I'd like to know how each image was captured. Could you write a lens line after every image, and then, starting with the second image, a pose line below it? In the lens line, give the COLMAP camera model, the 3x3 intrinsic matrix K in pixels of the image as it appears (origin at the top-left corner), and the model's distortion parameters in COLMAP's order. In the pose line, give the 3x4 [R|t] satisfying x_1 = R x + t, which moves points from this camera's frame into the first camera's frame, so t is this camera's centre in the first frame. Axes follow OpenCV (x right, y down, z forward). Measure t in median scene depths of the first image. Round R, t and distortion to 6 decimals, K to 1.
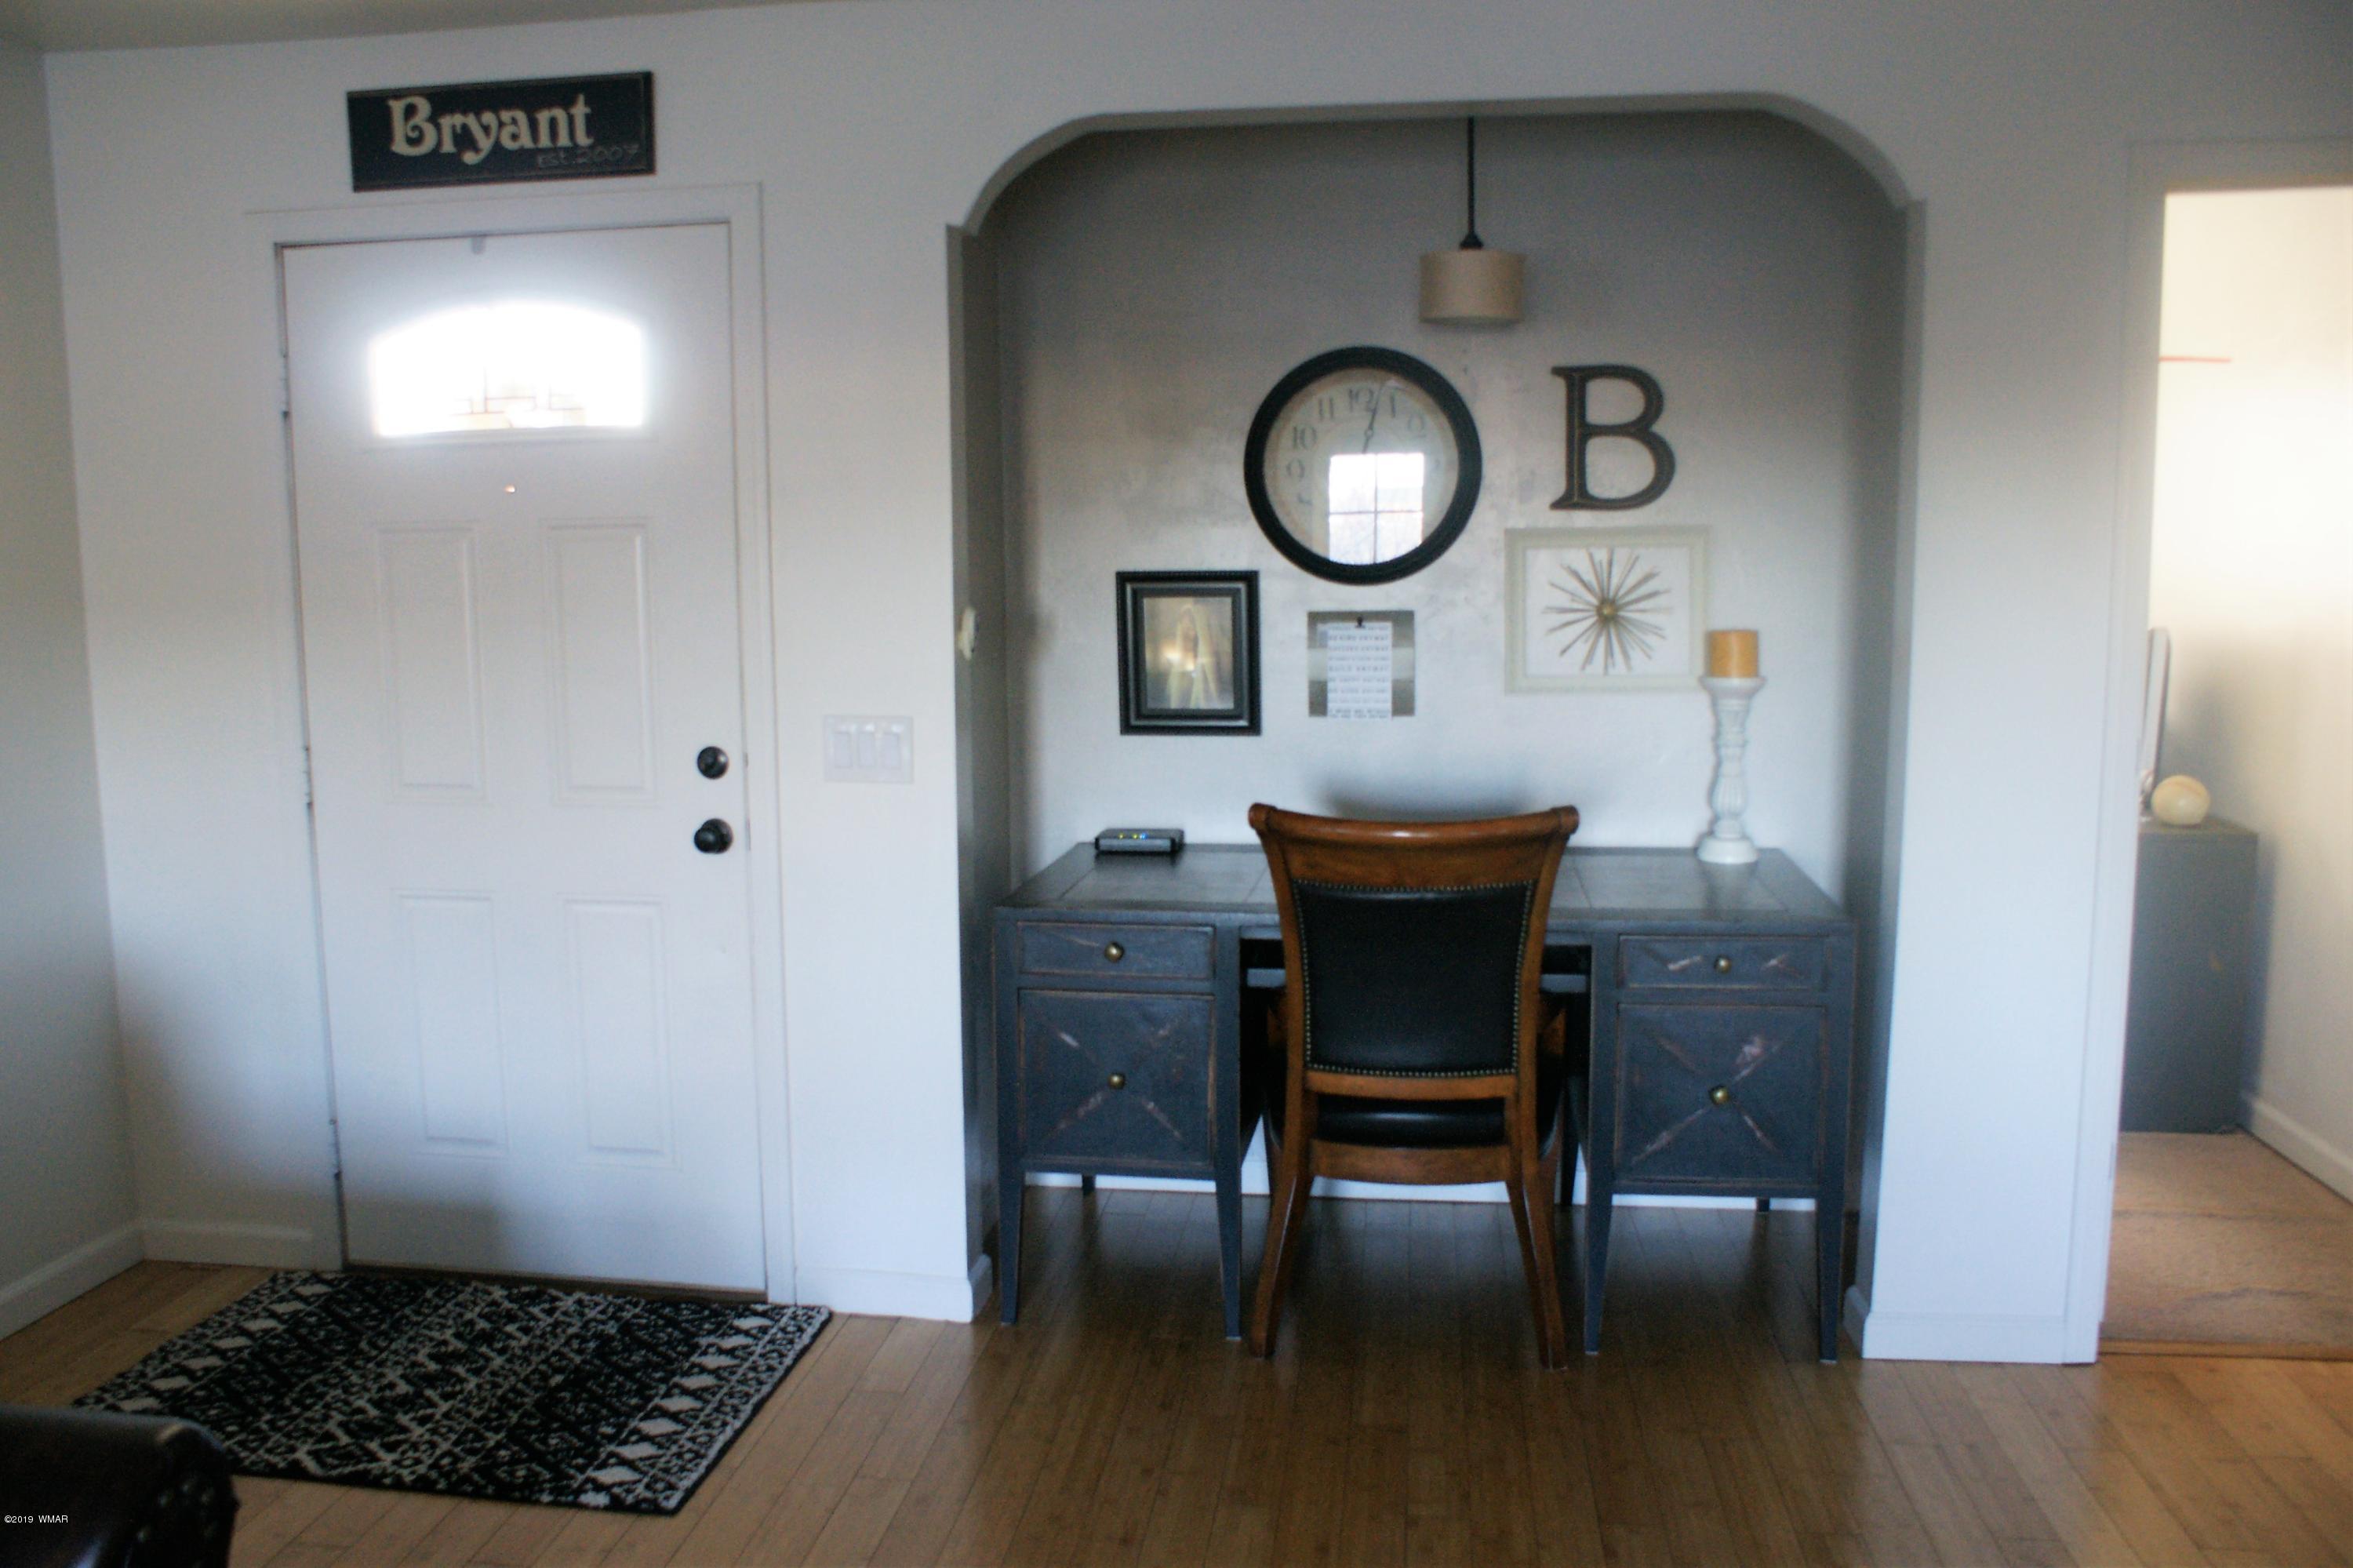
lens RADIAL K [[1860.7, 0, 1175.2], [0, 1860.7, 775.8], [0, 0, 1]] dist [-0.144457, 0.105132]
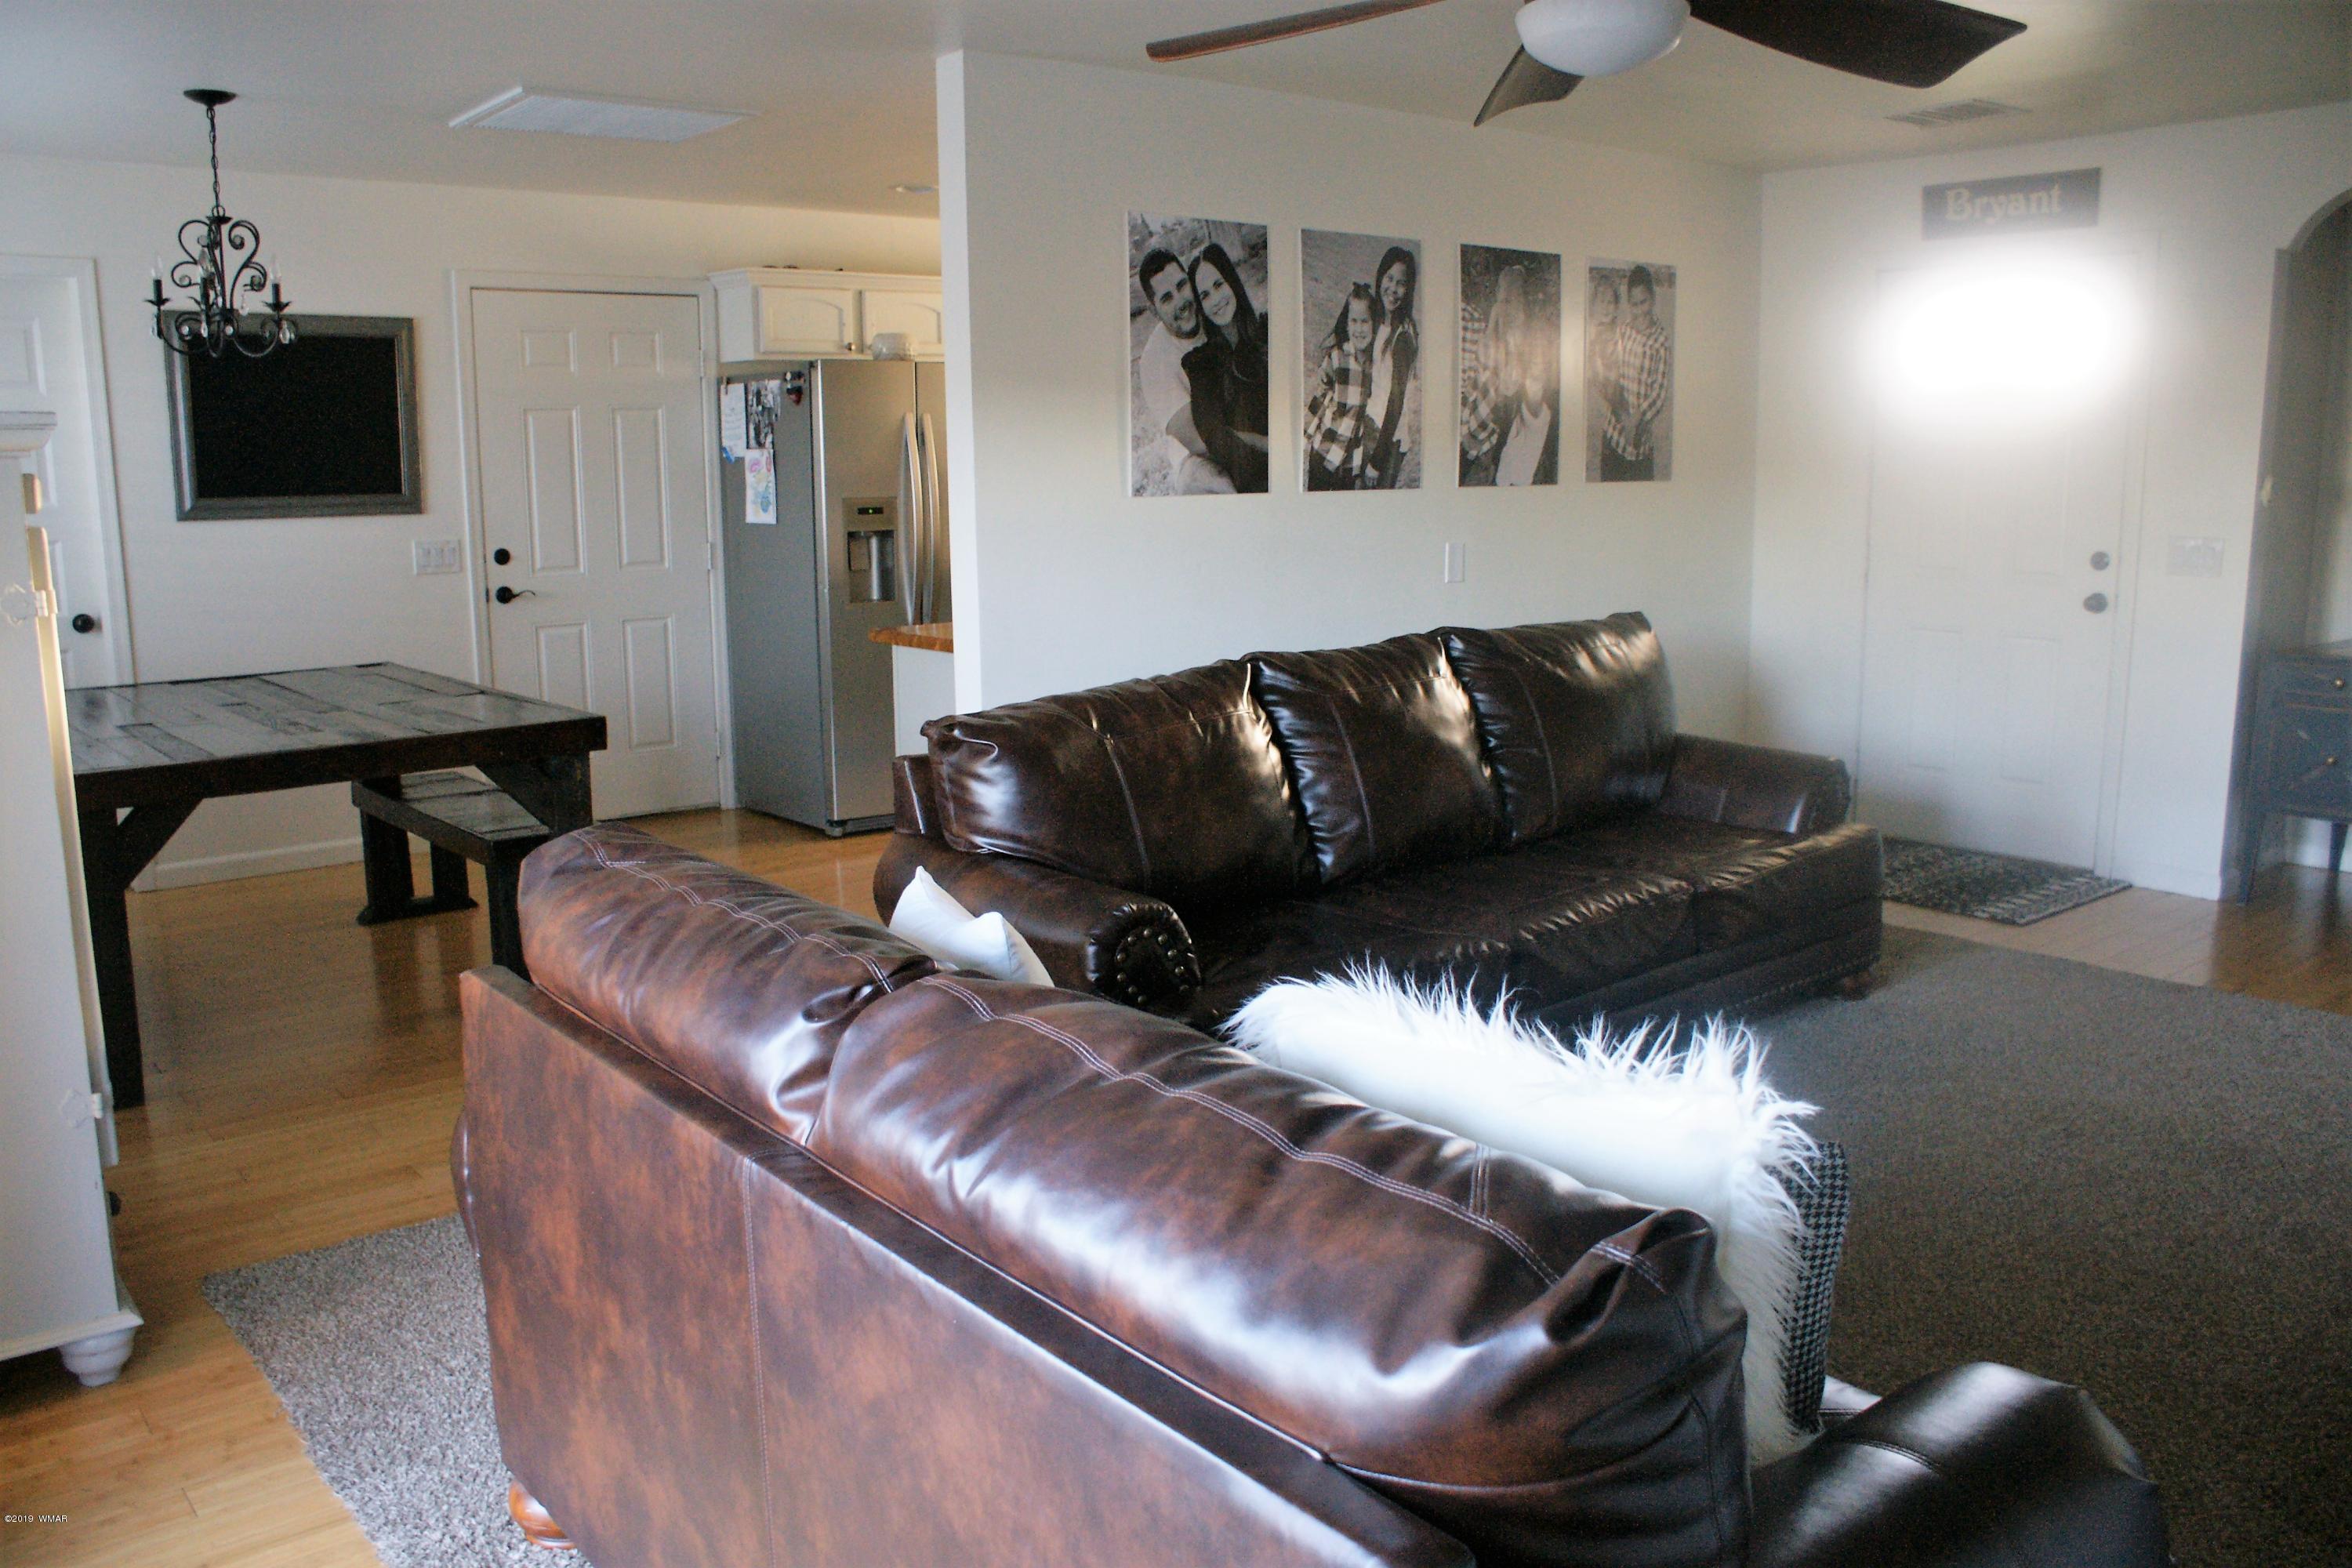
lens RADIAL K [[1859.8, 0, 1119.2], [0, 1859.8, 790.6], [0, 0, 1]] dist [-0.144457, 0.105132]
pose [[0.717413, 0.122541, -0.685786, 0.284488], [-0.082134, 0.992420, 0.091411, 0.132786], [0.691790, -0.009253, 0.722040, -0.905389]]
